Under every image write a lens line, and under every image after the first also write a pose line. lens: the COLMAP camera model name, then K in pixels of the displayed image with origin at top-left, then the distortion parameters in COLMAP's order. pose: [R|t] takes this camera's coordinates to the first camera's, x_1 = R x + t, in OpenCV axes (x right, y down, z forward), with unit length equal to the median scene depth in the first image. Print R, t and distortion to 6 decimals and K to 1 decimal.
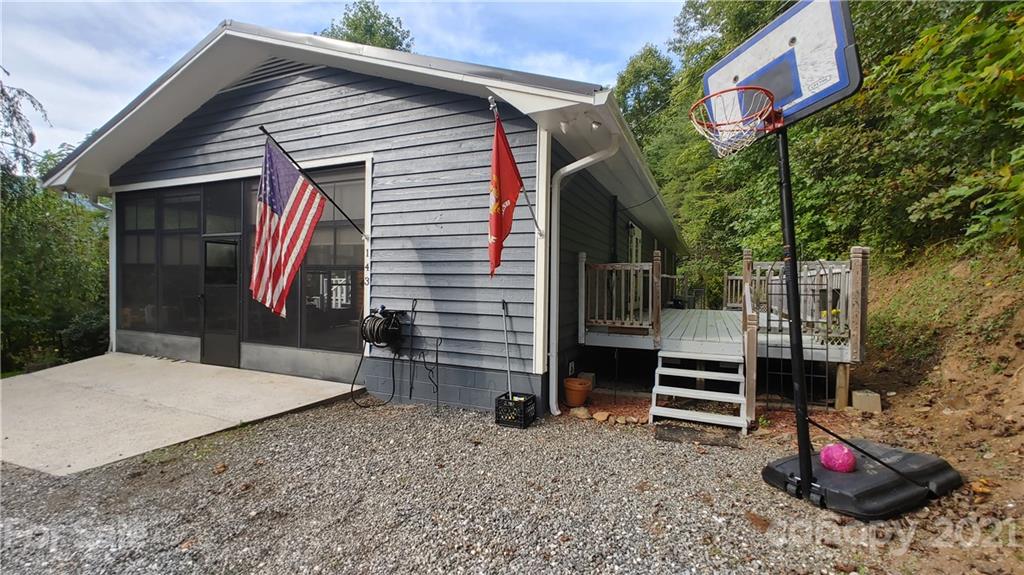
lens RADIAL K [[424.0, 0, 512.0], [0, 424.0, 287.5], [0, 0, 1]] dist [0.003907, 0.000649]
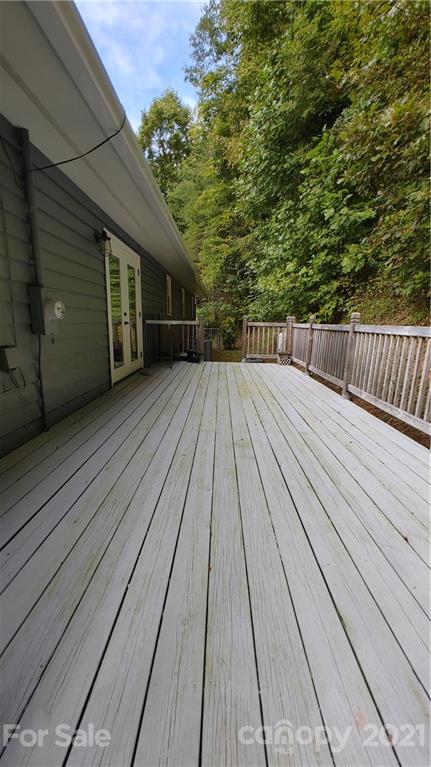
lens RADIAL K [[317.6, 0, 215.5], [0, 317.6, 383.5], [0, 0, 1]] dist [0.003907, 0.000649]
pose [[0.914178, -0.081144, 0.397107, 0.126616], [0.004218, 0.981606, 0.190870, -0.018852], [-0.405291, -0.172815, 0.897705, 0.291720]]
